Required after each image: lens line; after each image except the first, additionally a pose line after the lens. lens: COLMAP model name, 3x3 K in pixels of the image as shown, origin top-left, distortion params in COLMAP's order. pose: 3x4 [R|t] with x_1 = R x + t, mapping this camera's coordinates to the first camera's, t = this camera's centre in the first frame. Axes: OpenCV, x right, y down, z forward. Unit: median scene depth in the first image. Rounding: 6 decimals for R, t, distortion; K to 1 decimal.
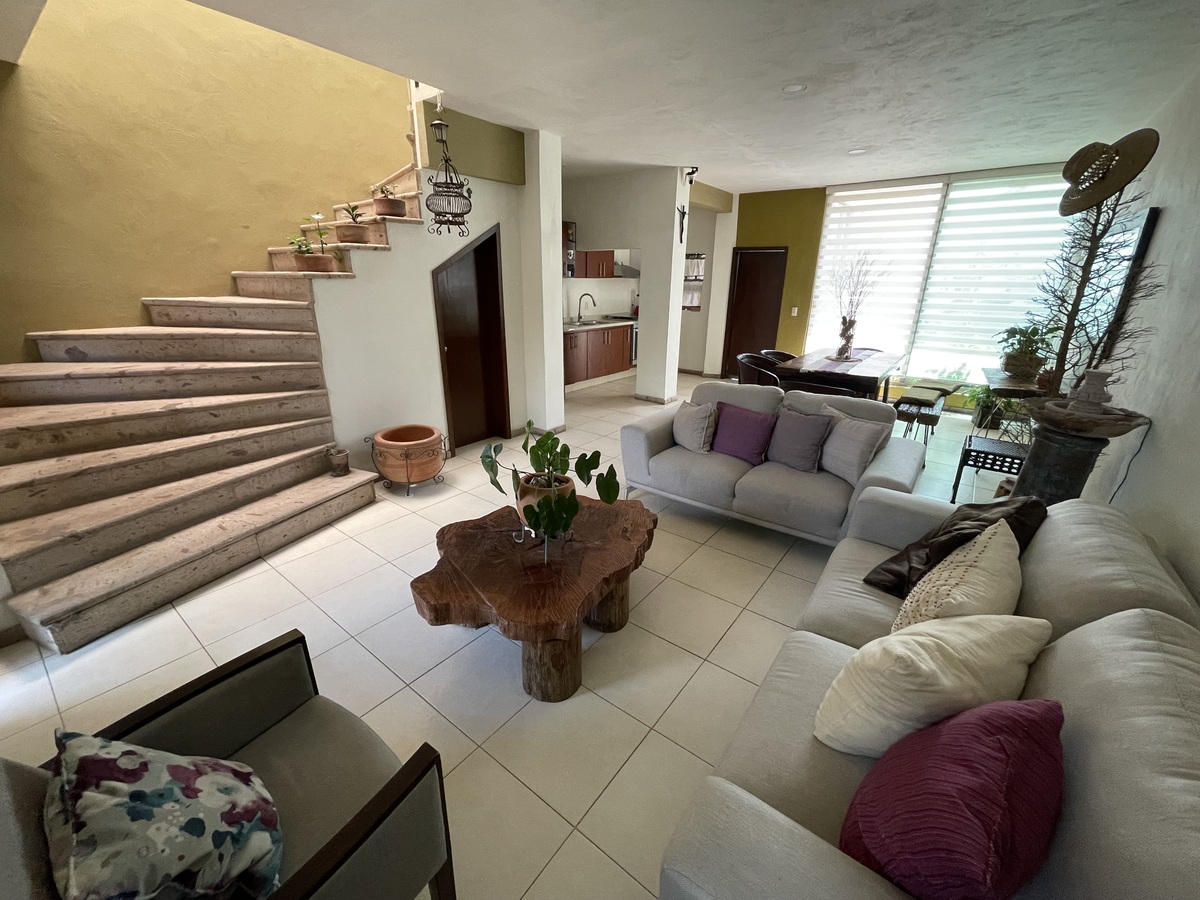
lens RADIAL K [[489.7, 0, 600.0], [0, 489.7, 450.0], [0, 0, 1]] dist [-0.000108, 0.000362]
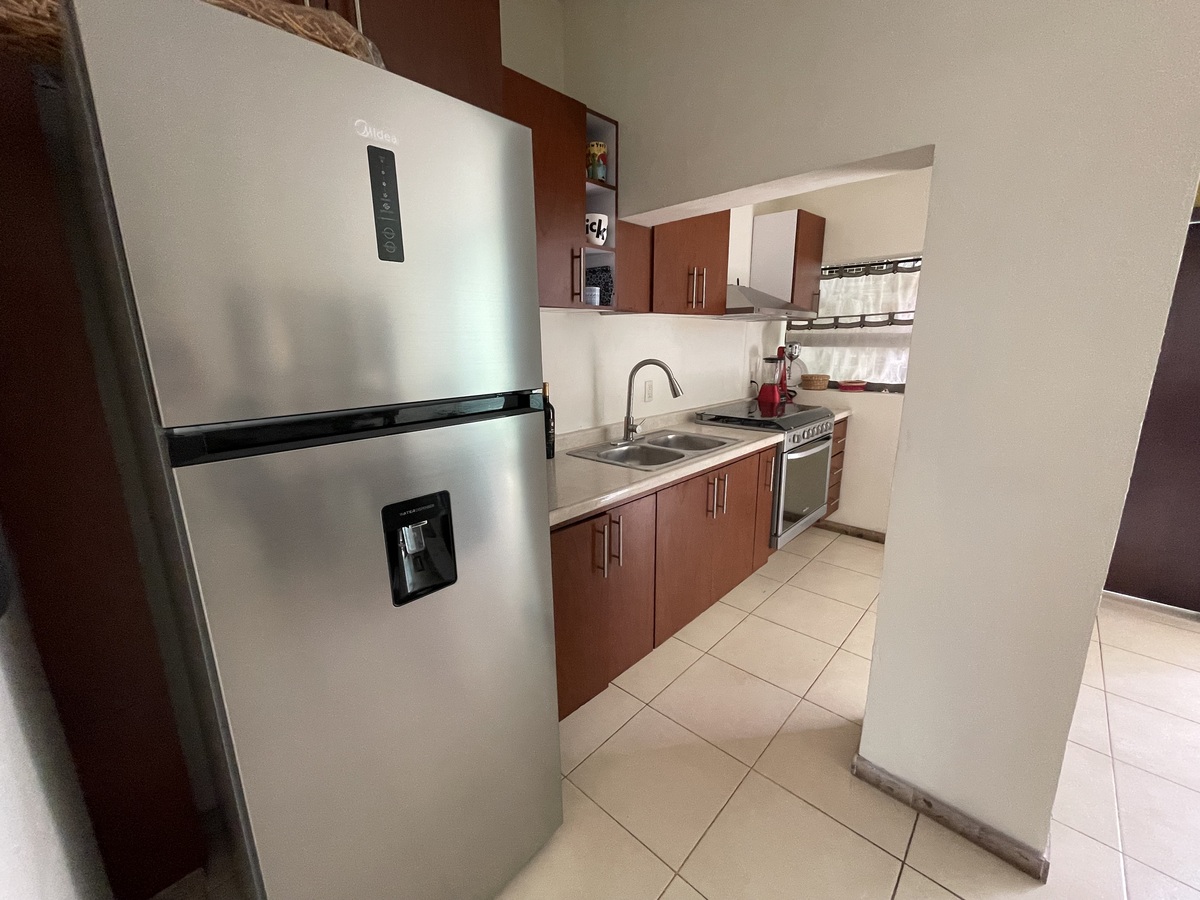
lens RADIAL K [[489.7, 0, 600.0], [0, 489.7, 450.0], [0, 0, 1]] dist [-0.000108, 0.000362]
pose [[0.995423, 0.000093, -0.095571, -0.031809], [-0.010732, 0.993782, -0.110822, -0.237110], [0.094966, 0.111340, 0.989234, 0.723232]]
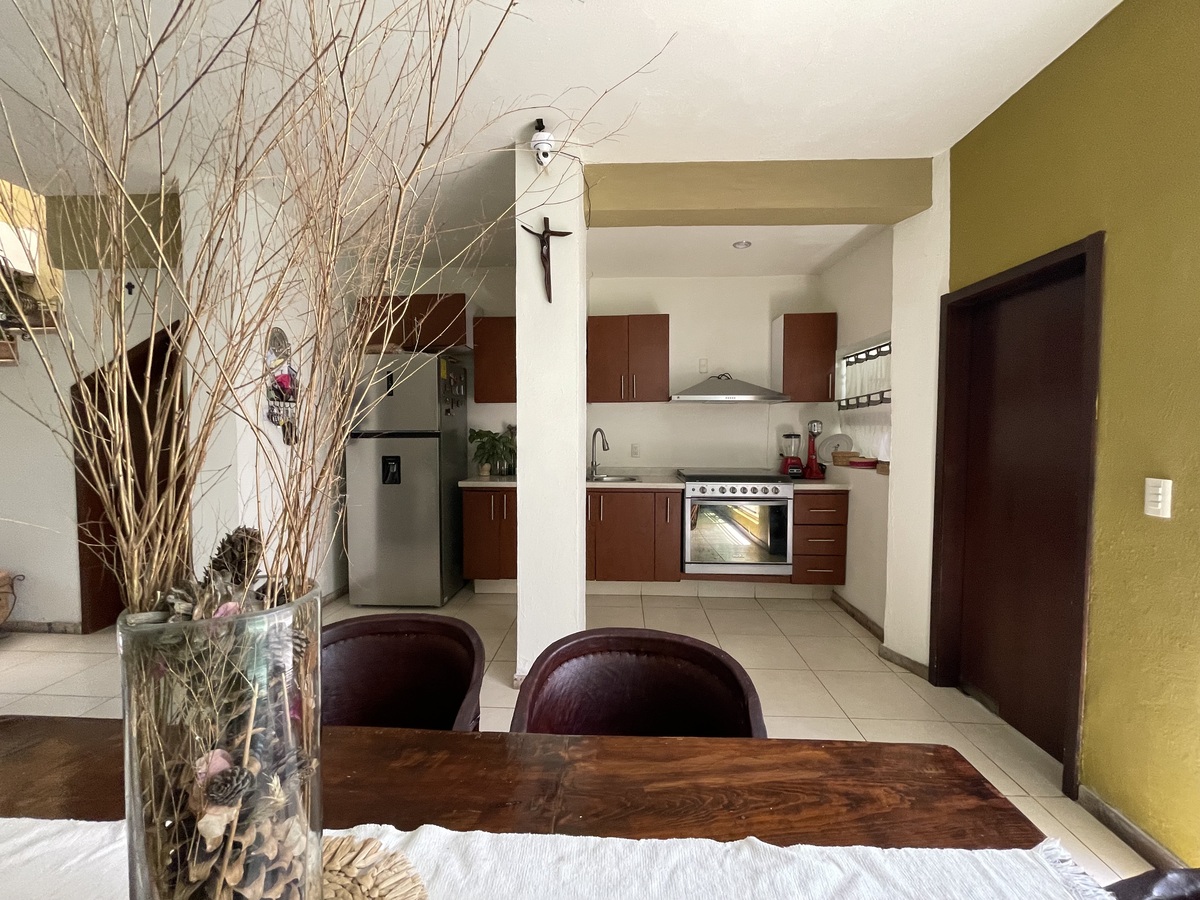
lens RADIAL K [[489.7, 0, 600.0], [0, 489.7, 450.0], [0, 0, 1]] dist [-0.000108, 0.000362]
pose [[0.572843, 0.025555, -0.819267, 0.494701], [-0.269783, 0.949701, -0.159012, -0.232119], [0.773995, 0.312114, 0.550924, 0.786413]]
